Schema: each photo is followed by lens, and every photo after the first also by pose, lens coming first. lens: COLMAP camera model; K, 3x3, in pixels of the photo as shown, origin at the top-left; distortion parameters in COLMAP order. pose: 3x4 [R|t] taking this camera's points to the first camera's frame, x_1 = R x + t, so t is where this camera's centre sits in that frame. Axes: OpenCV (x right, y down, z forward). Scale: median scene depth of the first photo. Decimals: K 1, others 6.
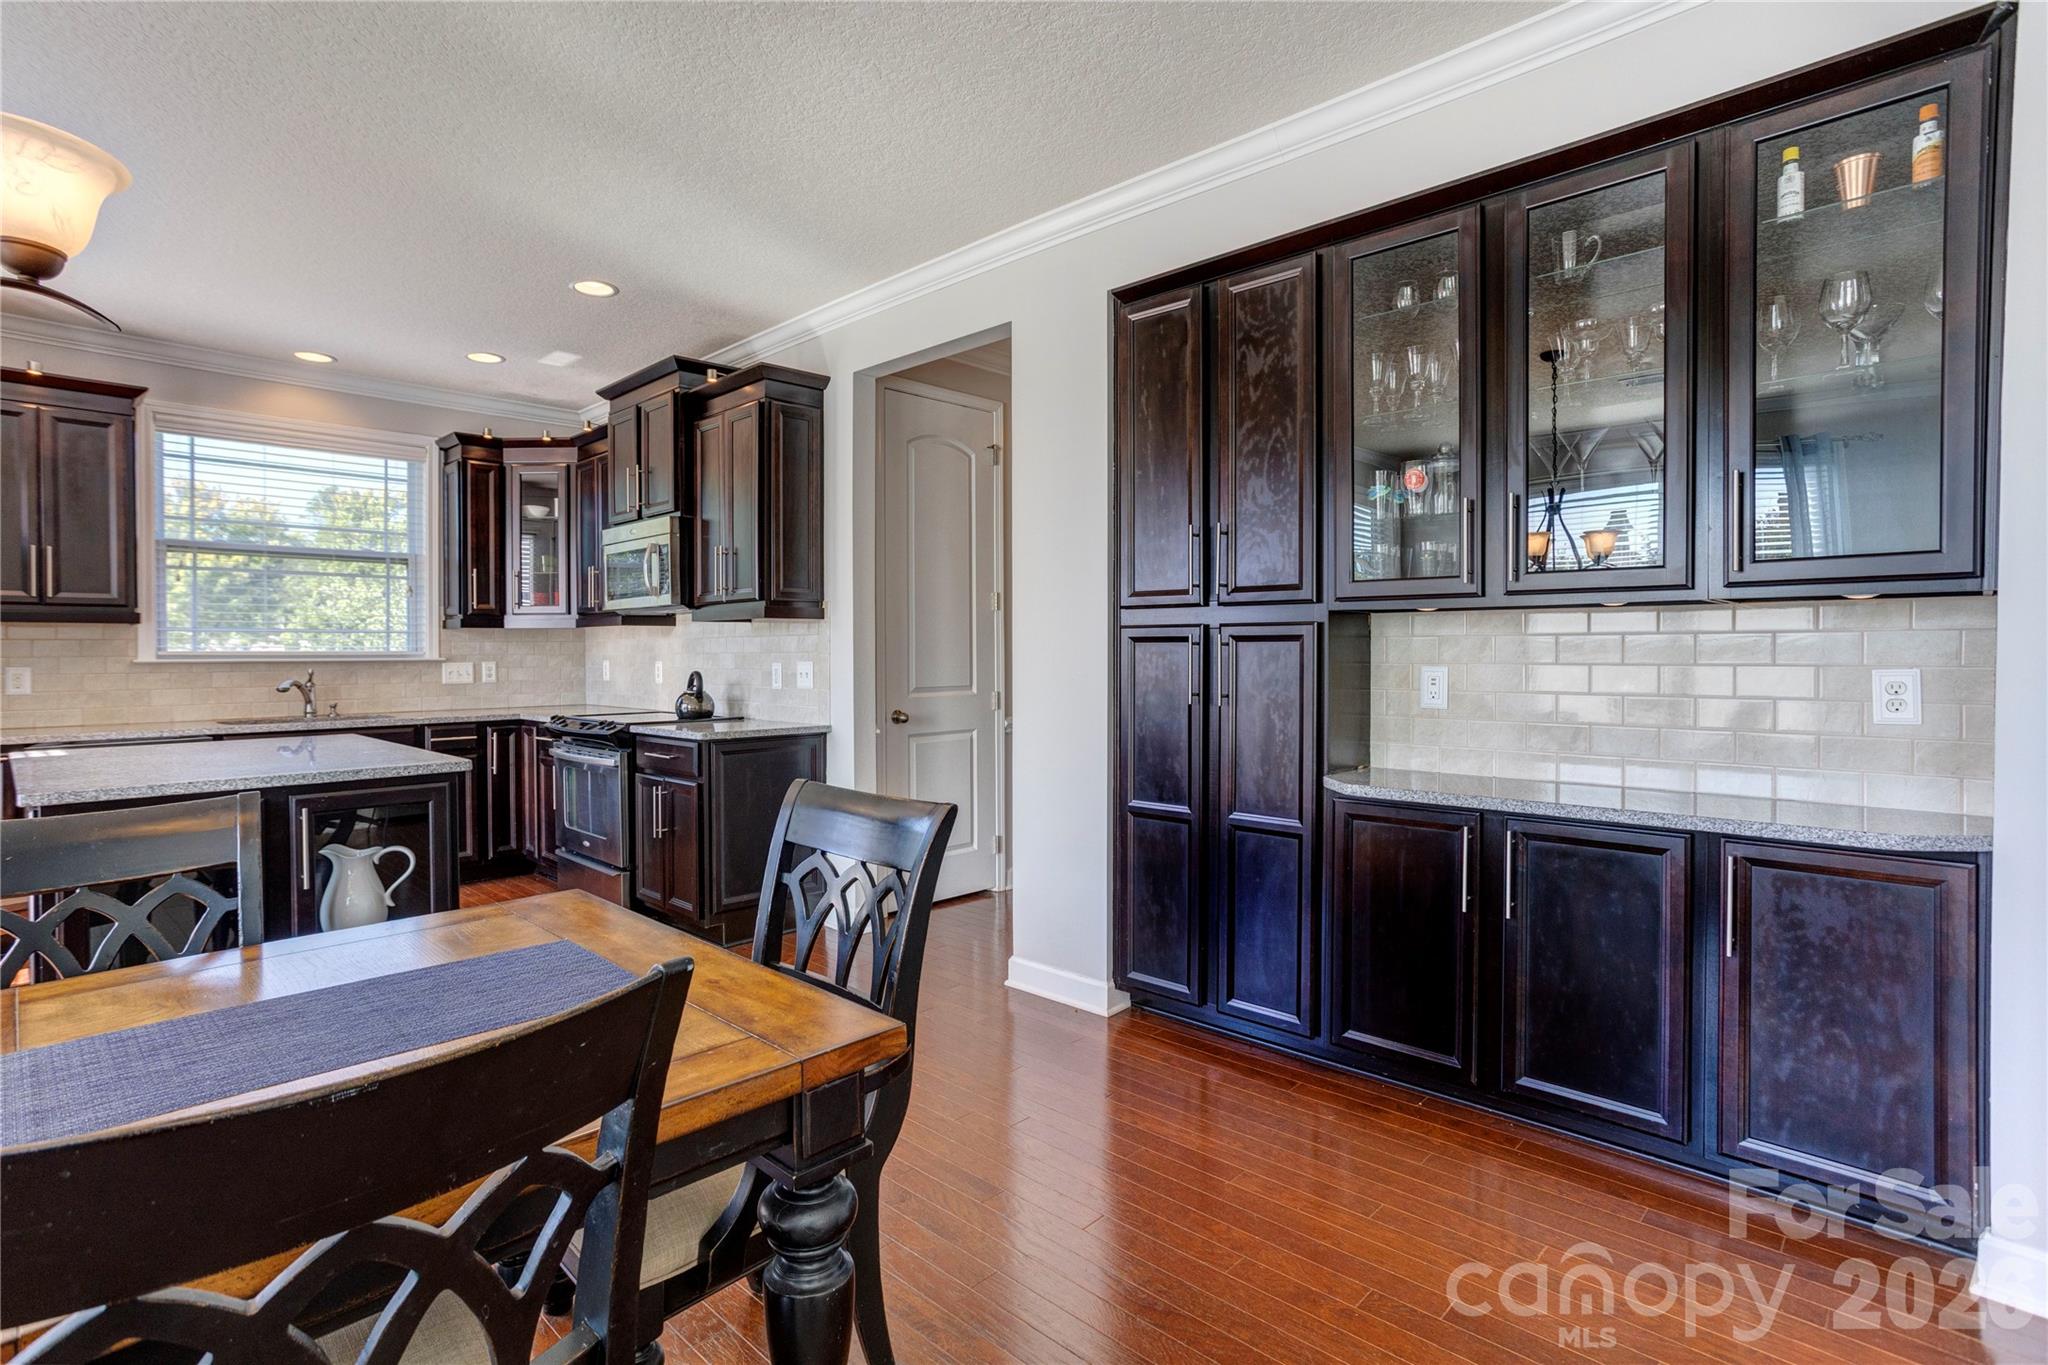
lens RADIAL K [[952.0, 0, 1018.3], [0, 952.0, 658.0], [0, 0, 1]] dist [0.003275, 0.001009]
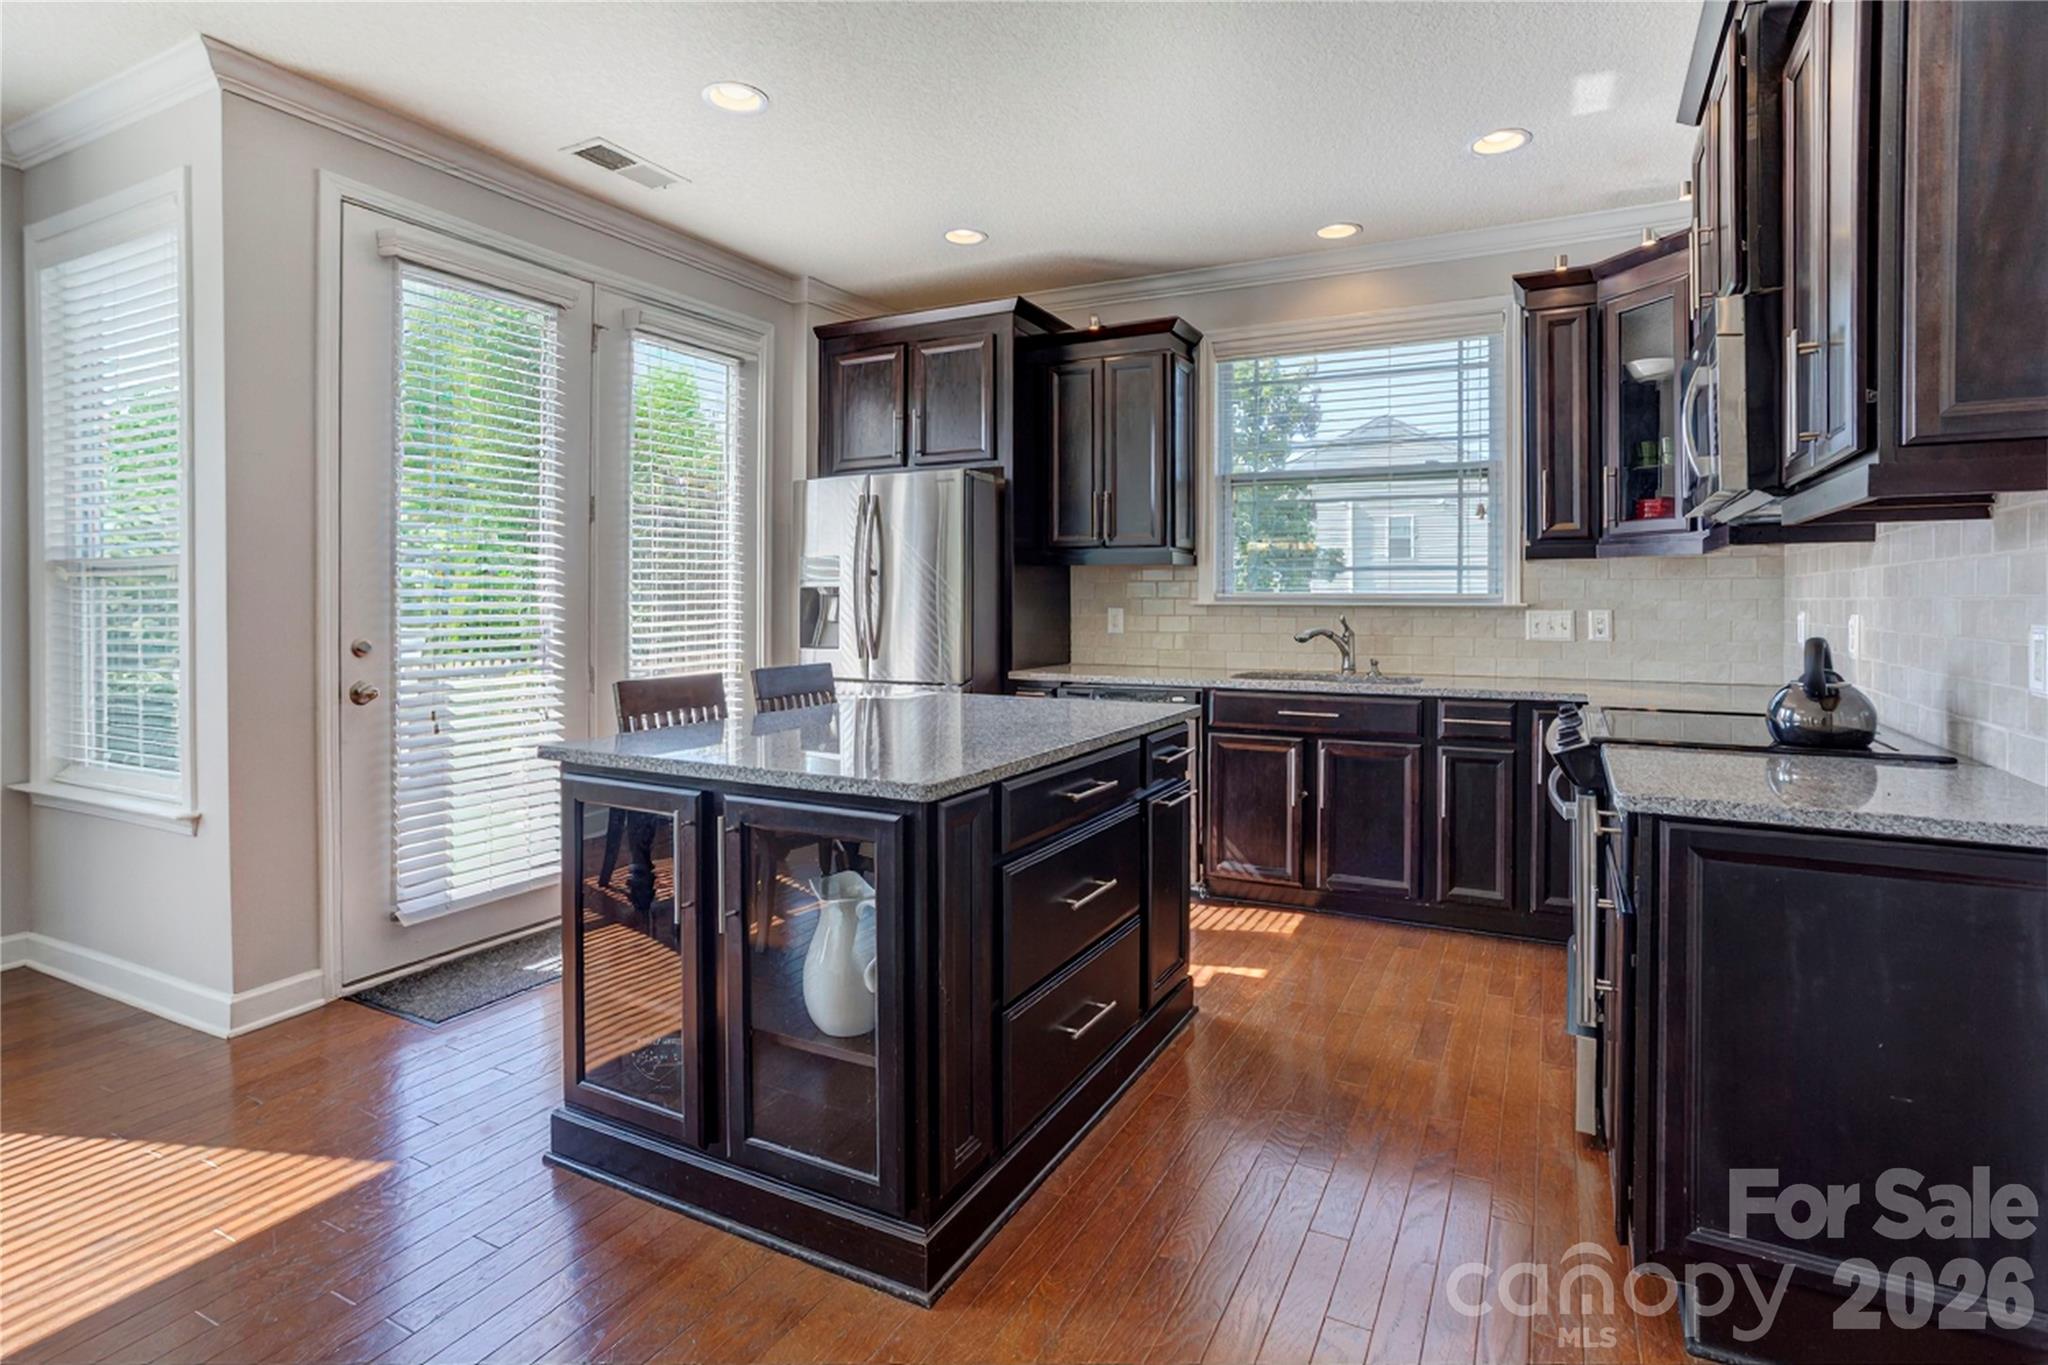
lens RADIAL K [[1007.9, 0, 984.2], [0, 1007.9, 599.4], [0, 0, 1]] dist [-0.028805, 0.008693]
pose [[0.258379, 0.004458, -0.966033, 0.006632], [-0.009060, 0.999957, 0.002192, -0.001197], [0.966001, 0.008186, 0.258408, 0.473674]]
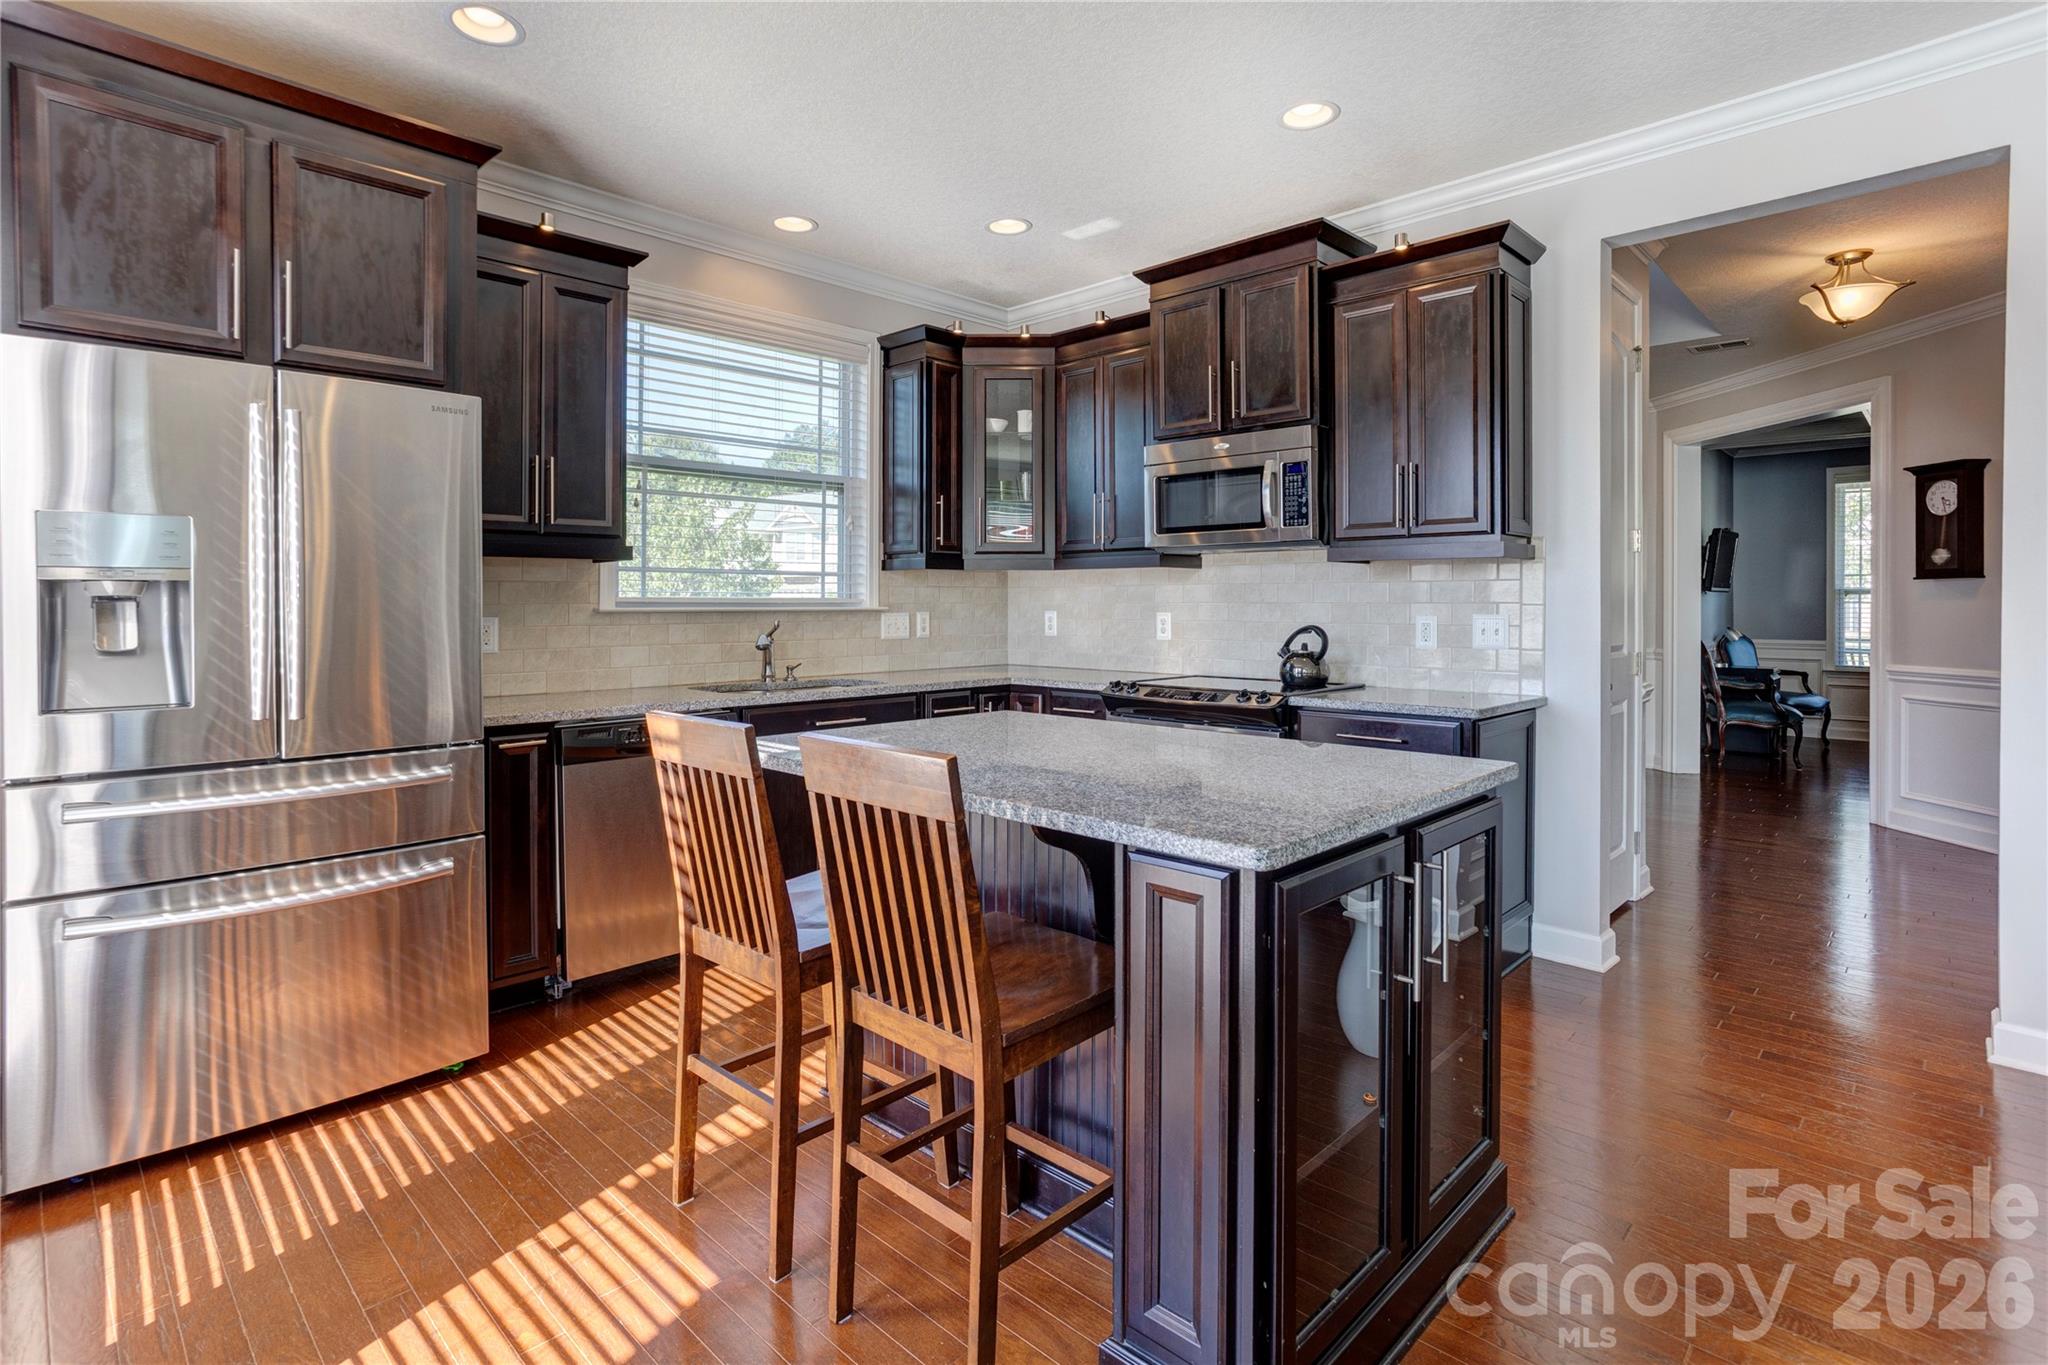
lens RADIAL K [[1007.9, 0, 1120.0], [0, 1007.9, 604.6], [0, 0, 1]] dist [-0.028805, 0.008693]
pose [[0.999890, 0.005006, 0.013939, -0.464378], [-0.004959, 0.999982, -0.003358, -0.000181], [-0.013956, 0.003288, 0.999897, 0.166998]]
